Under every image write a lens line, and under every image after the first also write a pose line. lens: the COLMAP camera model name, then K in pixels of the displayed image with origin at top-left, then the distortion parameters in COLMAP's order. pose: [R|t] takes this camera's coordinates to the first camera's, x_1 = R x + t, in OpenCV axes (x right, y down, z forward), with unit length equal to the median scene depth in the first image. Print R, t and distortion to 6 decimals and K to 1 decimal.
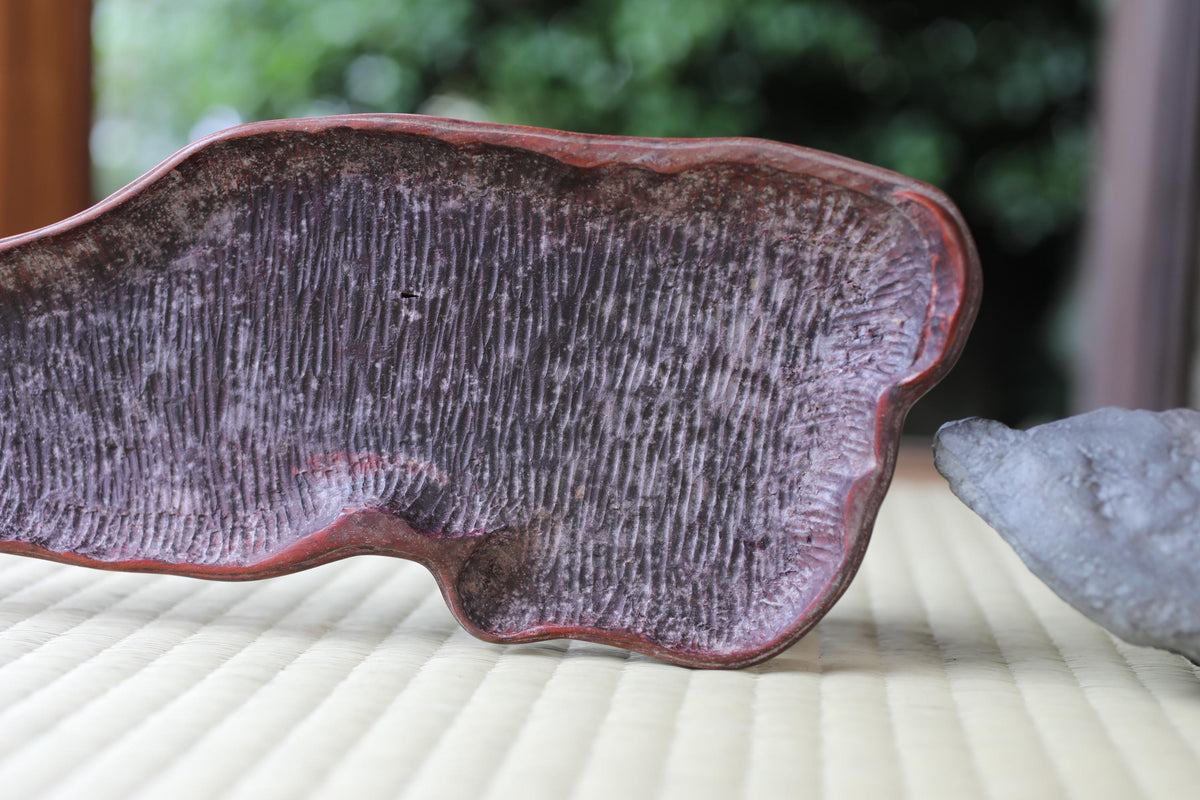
lens RADIAL K [[1780.7, 0, 600.0], [0, 1780.7, 400.0], [0, 0, 1]] dist [-0.040884, 0.236361]
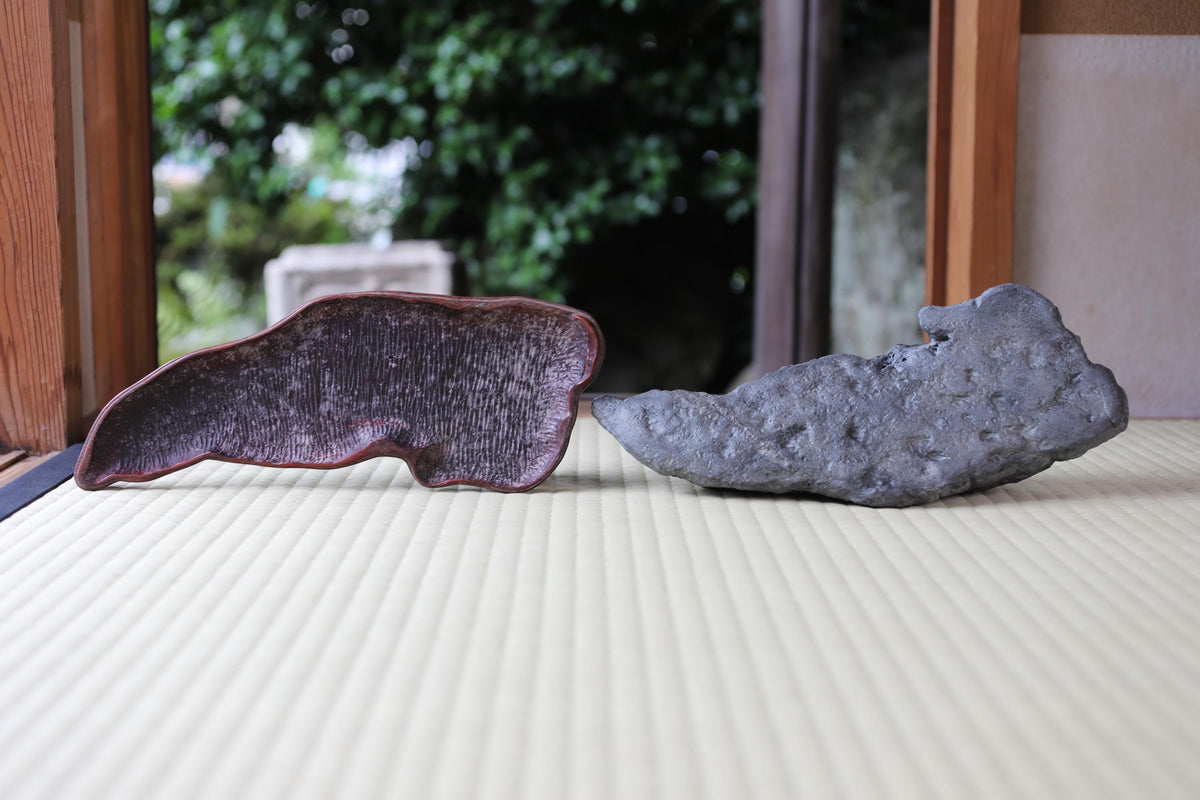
lens RADIAL K [[1780.7, 0, 600.0], [0, 1780.7, 400.0], [0, 0, 1]] dist [-0.040884, 0.236361]
pose [[0.992787, -0.043983, 0.111532, -0.098845], [0.039187, 0.998225, 0.044838, -0.102630], [-0.113306, -0.040144, 0.992749, -1.654528]]
